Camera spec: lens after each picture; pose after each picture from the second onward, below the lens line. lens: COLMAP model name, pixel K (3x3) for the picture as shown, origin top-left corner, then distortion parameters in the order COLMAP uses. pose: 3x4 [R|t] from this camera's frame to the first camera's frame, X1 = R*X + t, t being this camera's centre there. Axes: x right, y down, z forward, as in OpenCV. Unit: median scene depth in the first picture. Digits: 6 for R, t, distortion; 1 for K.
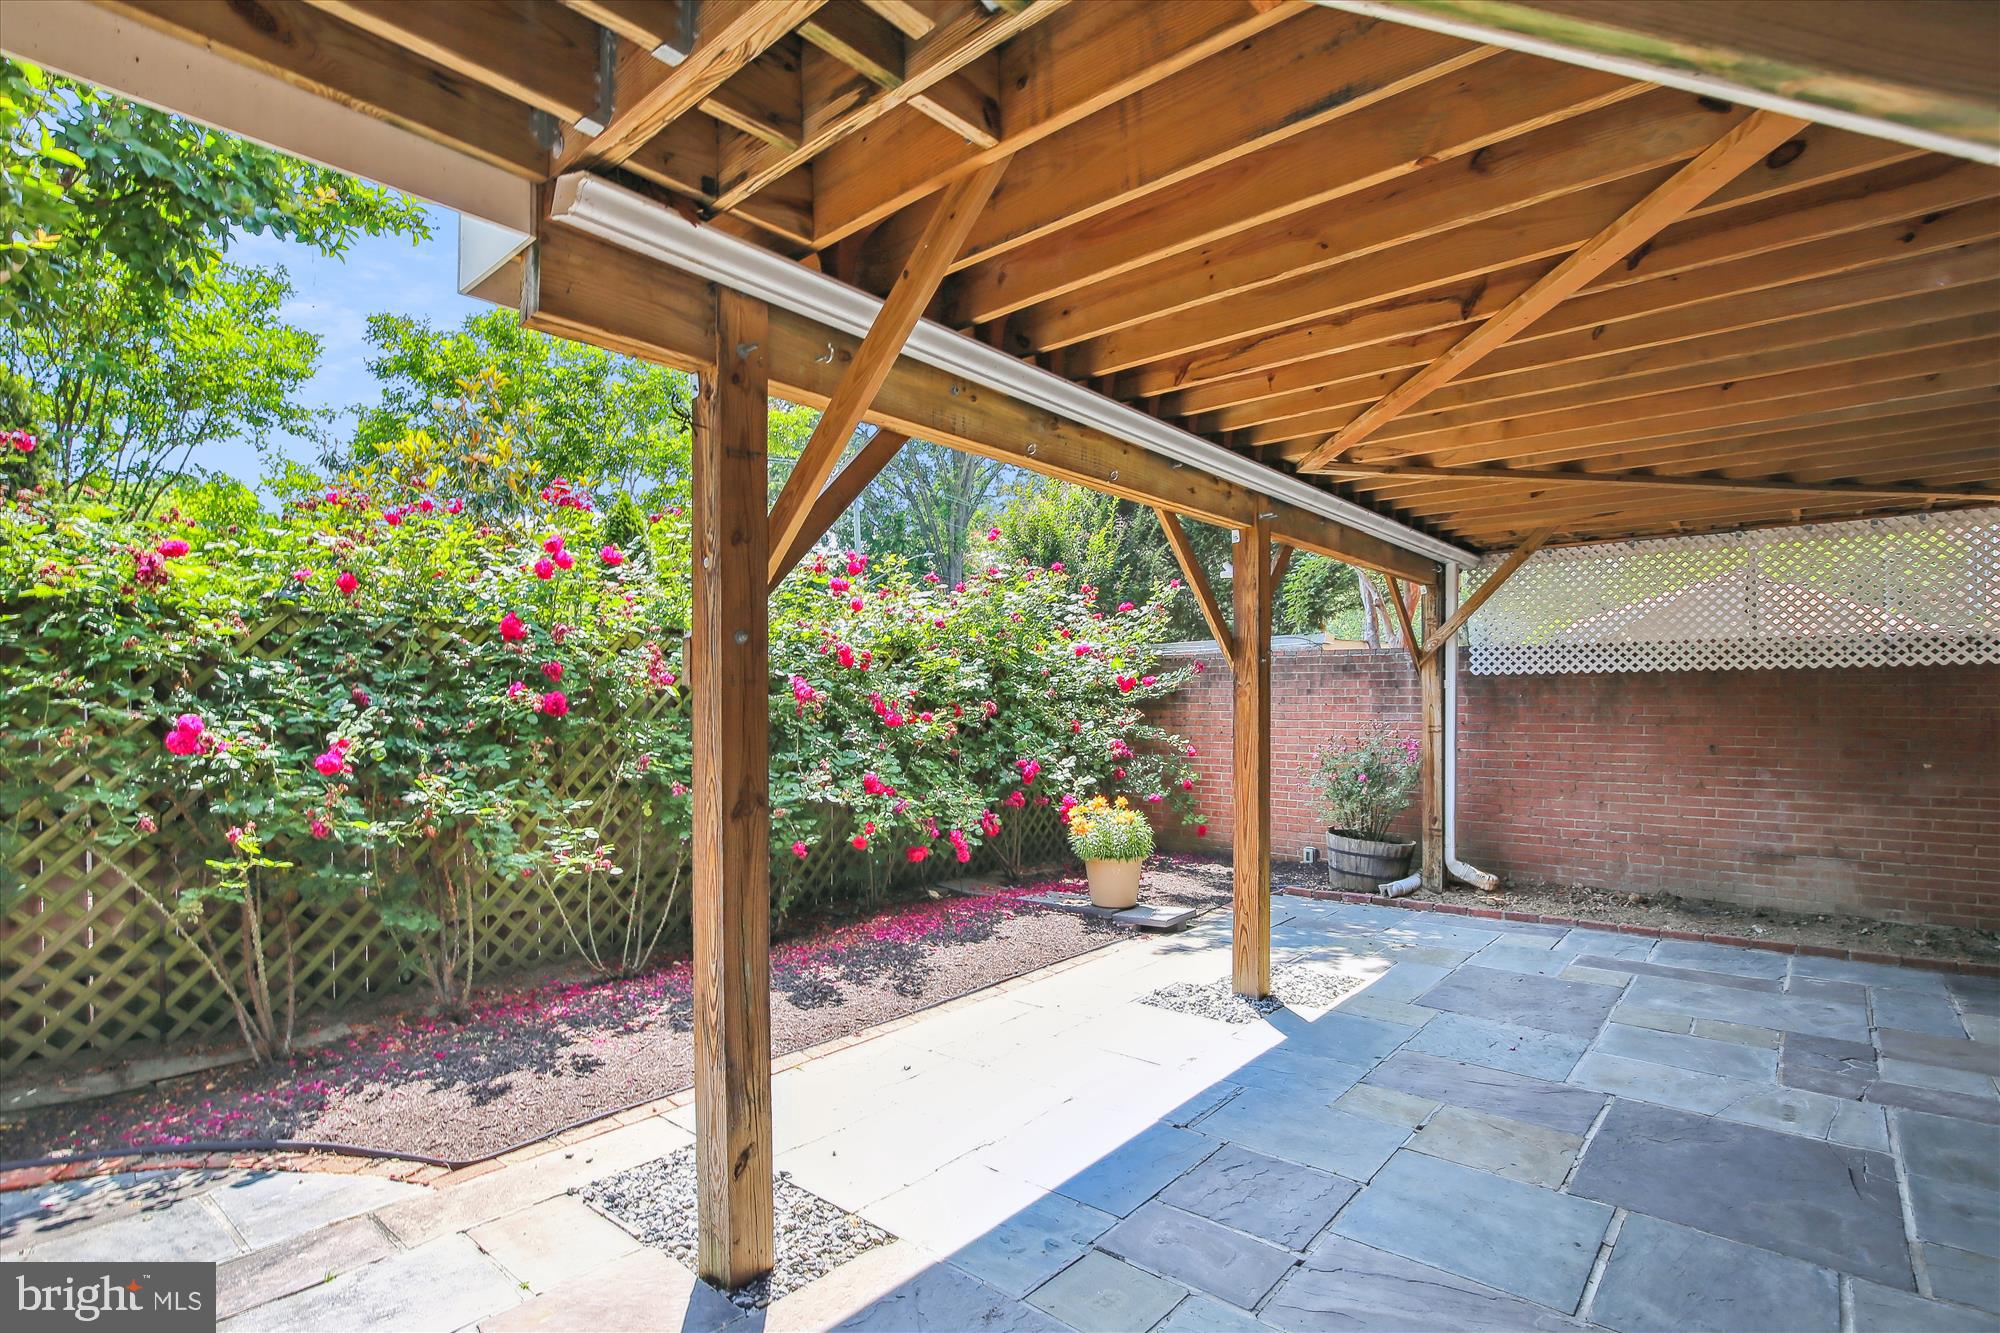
lens RADIAL K [[948.5, 0, 1000.0], [0, 948.5, 666.5], [0, 0, 1]] dist [-0.026734, 0.000160]
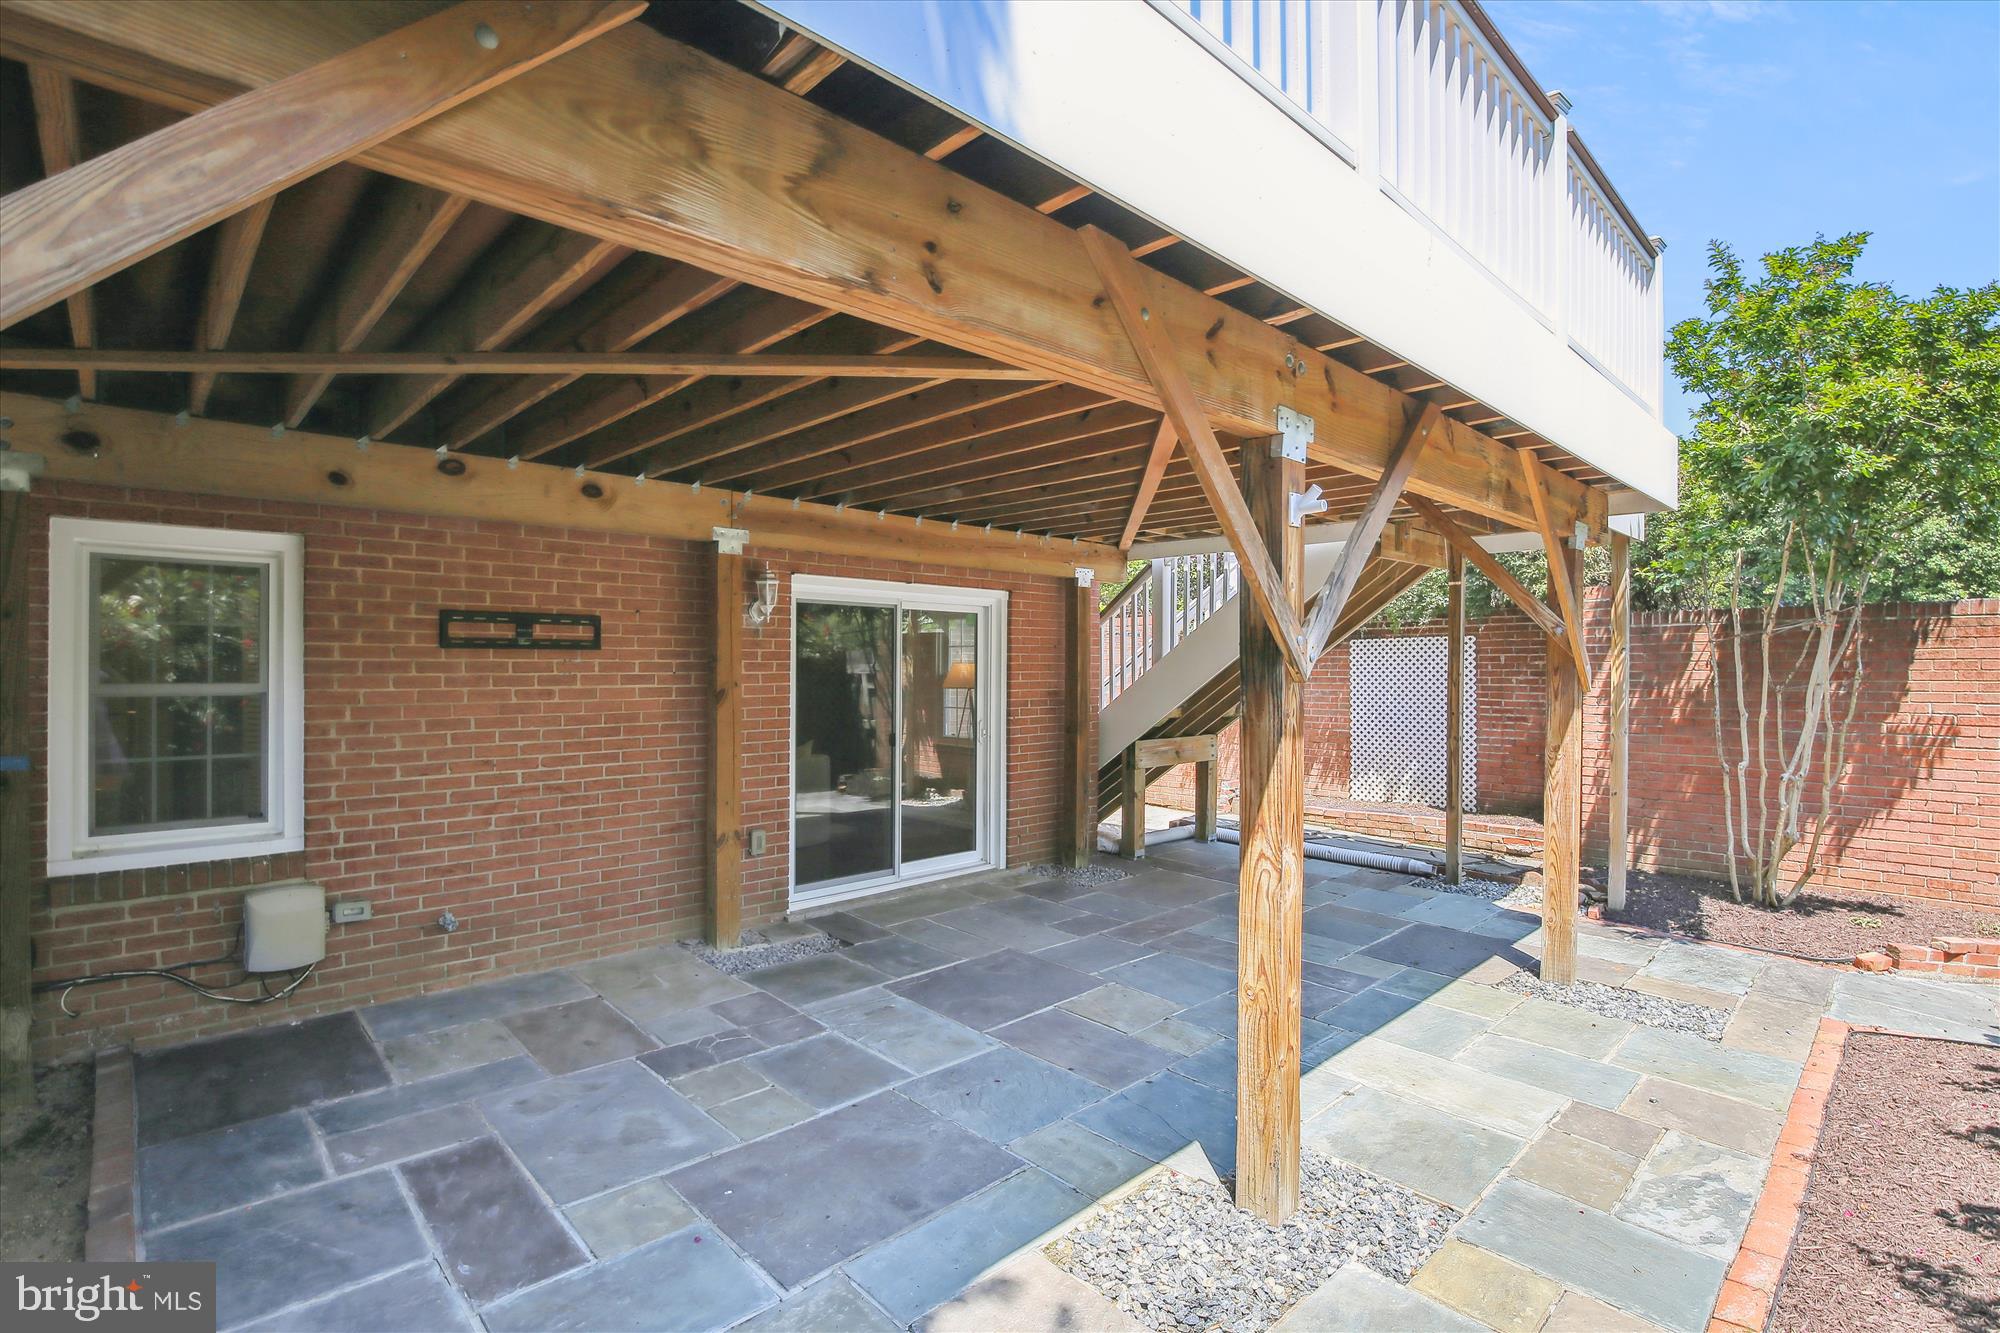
lens RADIAL K [[934.9, 0, 1000.0], [0, 934.9, 666.5], [0, 0, 1]] dist [-0.024617, 0.000613]
pose [[-0.995552, -0.004145, 0.094118, 0.306420], [-0.007229, 0.999447, -0.032453, 0.014709], [-0.093932, -0.032989, -0.995032, 1.295920]]
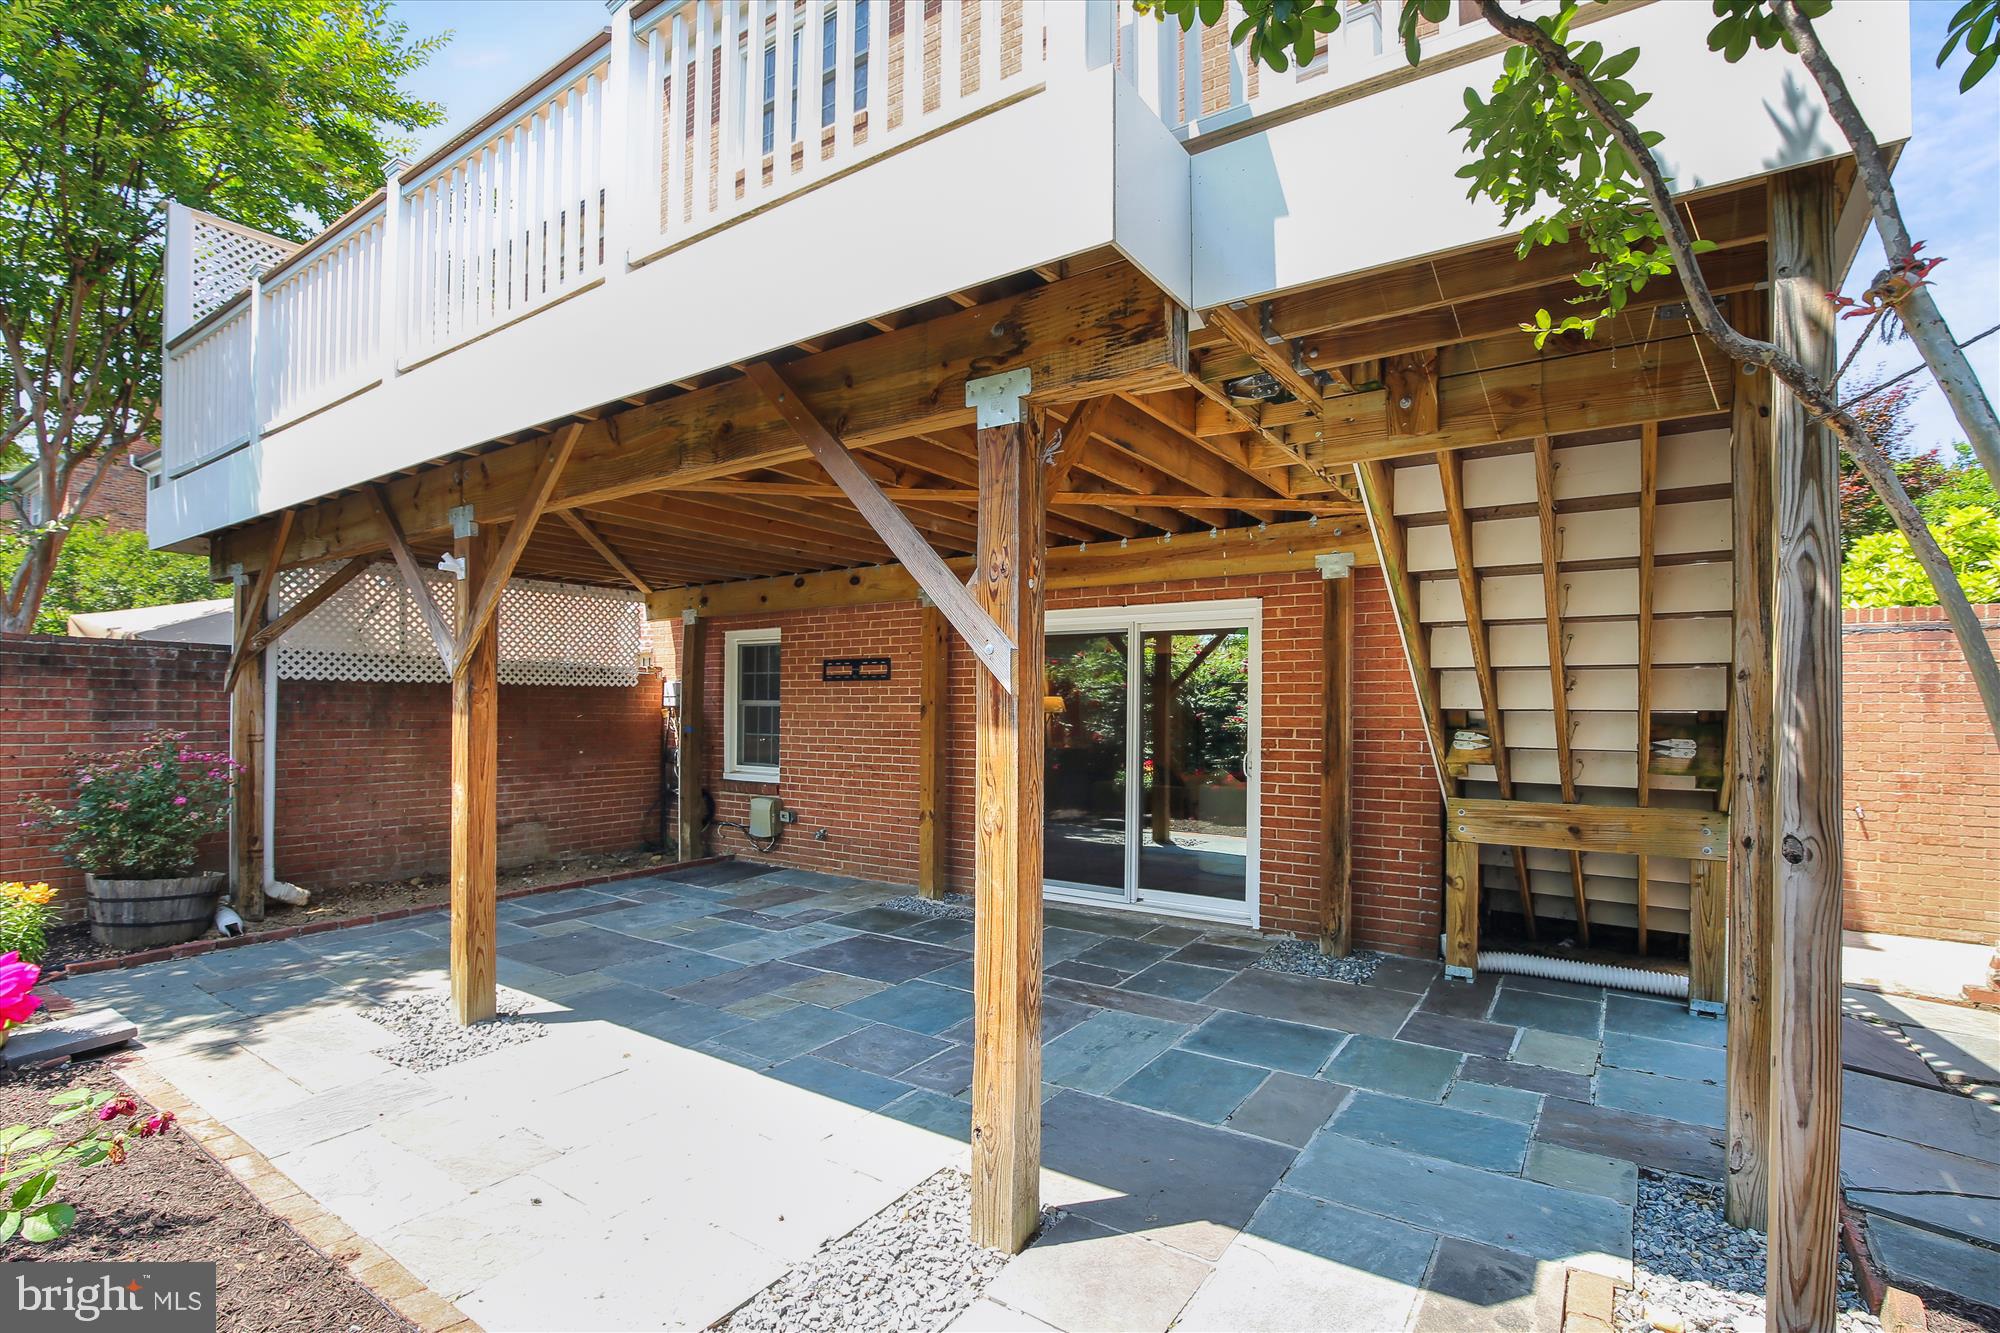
lens RADIAL K [[930.5, 0, 998.6], [0, 930.5, 700.0], [0, 0, 1]] dist [-0.023110, 0.000145]
pose [[-0.109948, 0.011451, 0.993871, -0.561331], [-0.042288, 0.998974, -0.016188, 0.017198], [-0.993037, -0.043809, -0.109351, 0.474785]]
